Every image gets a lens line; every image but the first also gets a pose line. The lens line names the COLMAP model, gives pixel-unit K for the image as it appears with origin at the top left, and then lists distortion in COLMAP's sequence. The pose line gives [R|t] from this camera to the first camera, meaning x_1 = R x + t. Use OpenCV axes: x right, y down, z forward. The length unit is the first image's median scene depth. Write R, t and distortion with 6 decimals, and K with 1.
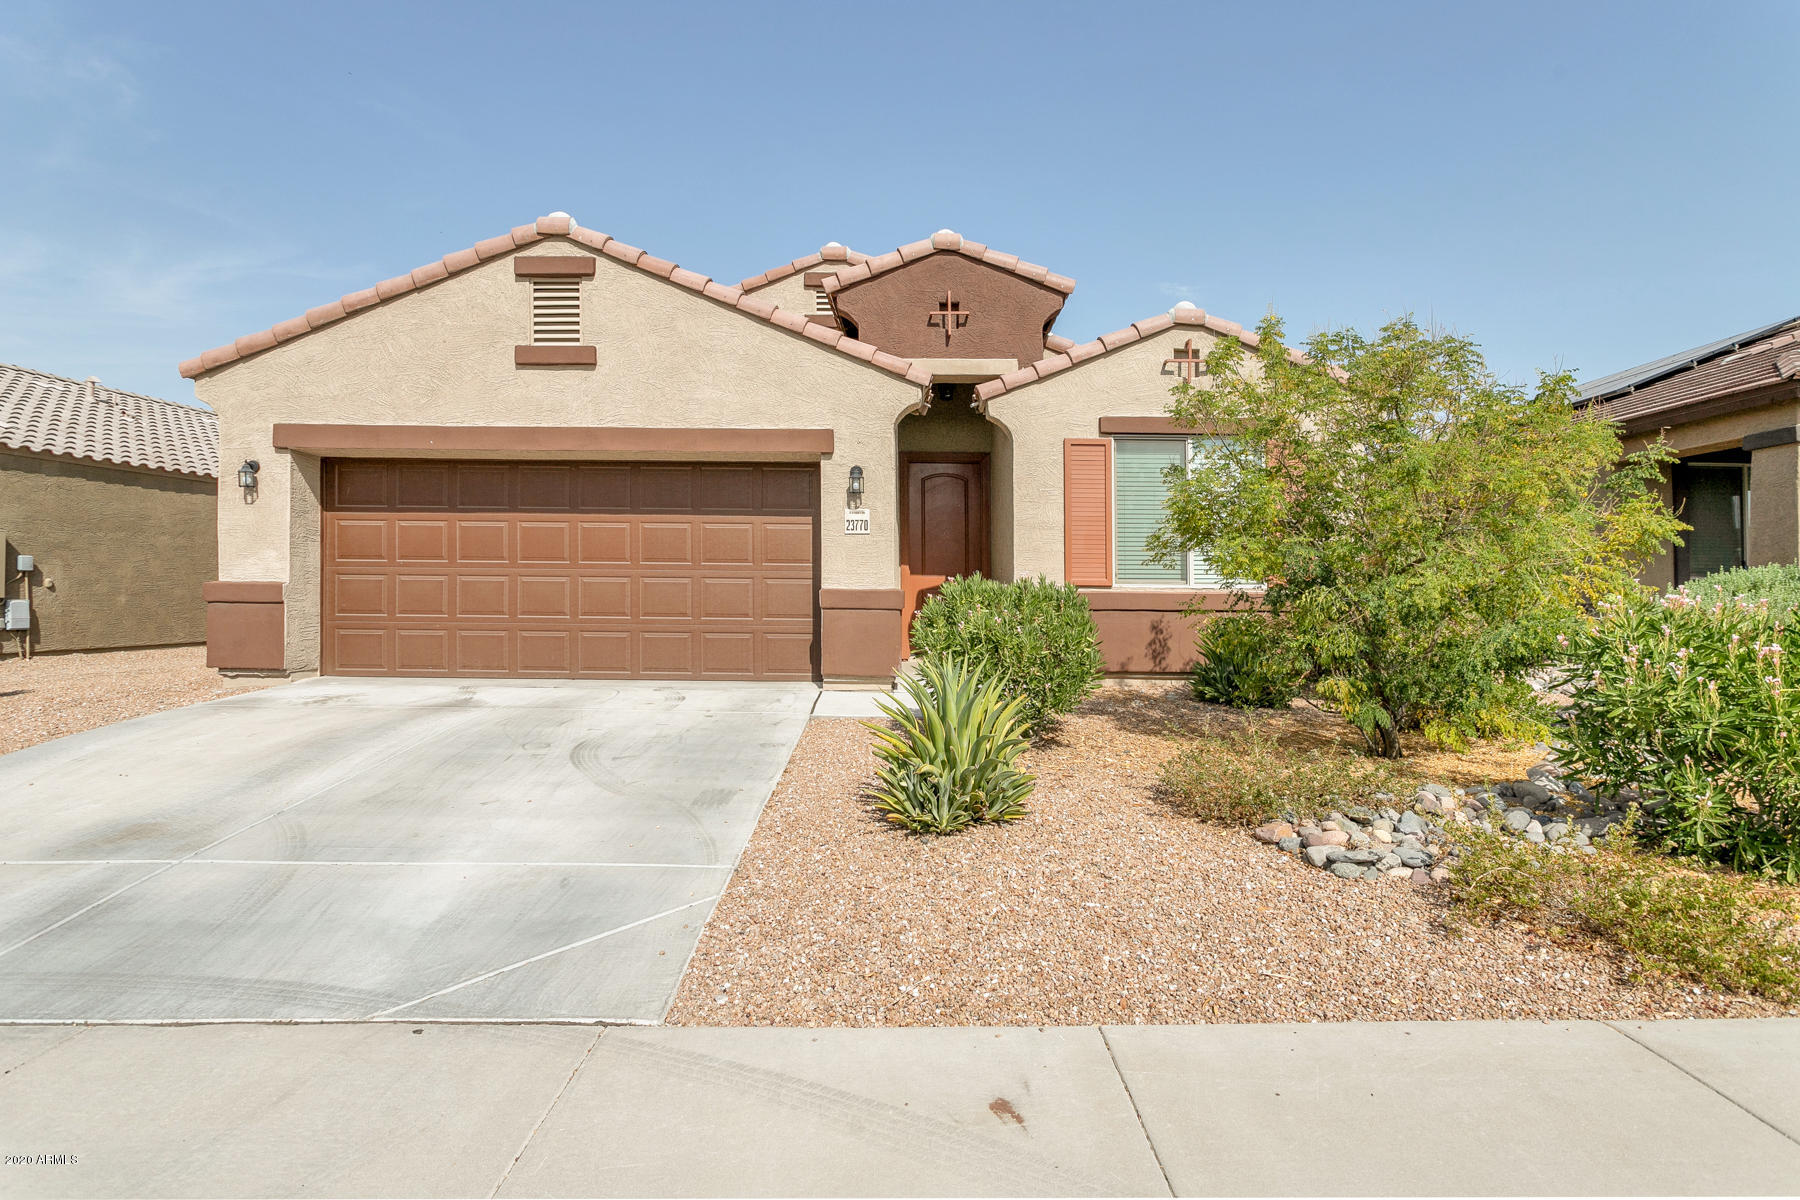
lens RADIAL K [[993.2, 0, 900.0], [0, 993.2, 600.0], [0, 0, 1]] dist [0.003161, 0.000587]
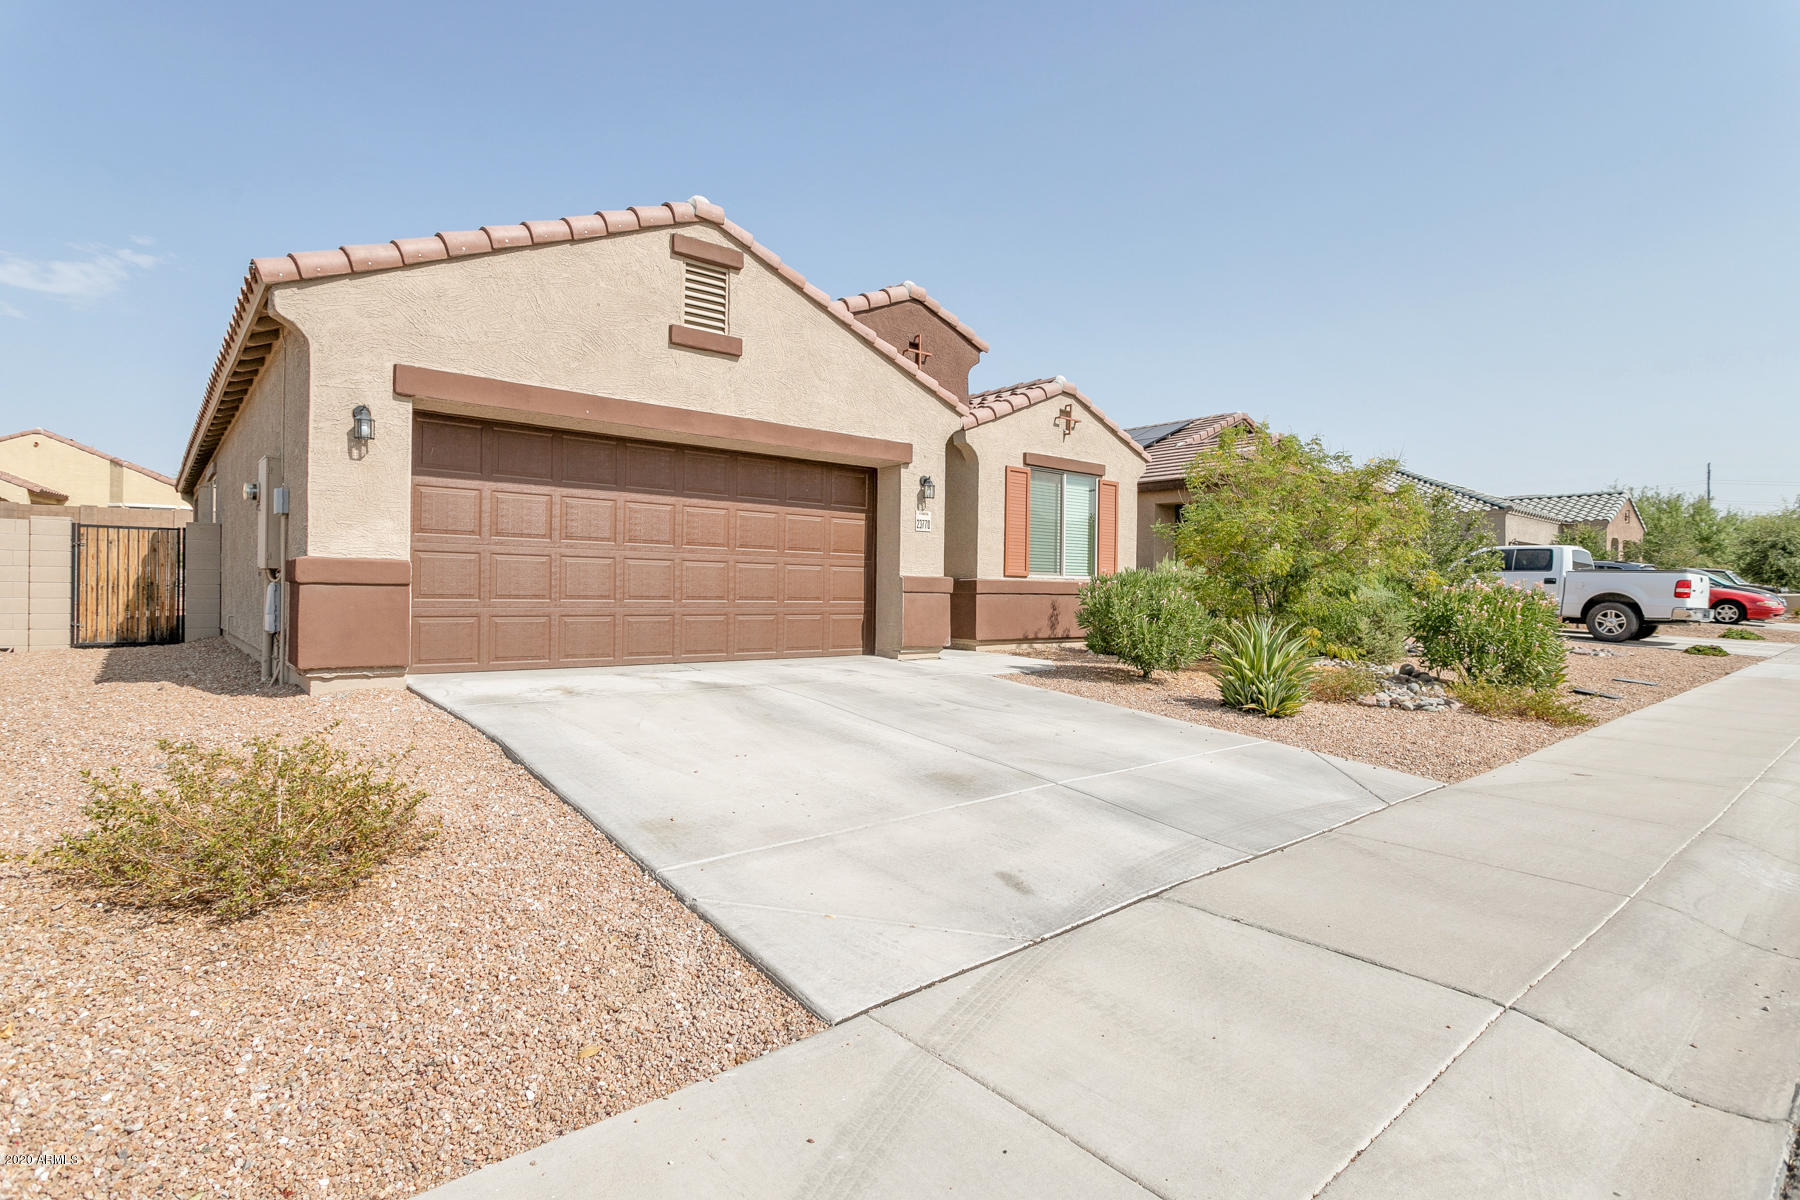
lens RADIAL K [[993.2, 0, 900.0], [0, 993.2, 600.0], [0, 0, 1]] dist [0.003161, 0.000587]
pose [[0.727571, -0.004477, 0.686017, -0.891863], [-0.010665, 0.999784, 0.017836, -0.003801], [-0.685949, -0.020293, 0.727367, 0.127011]]
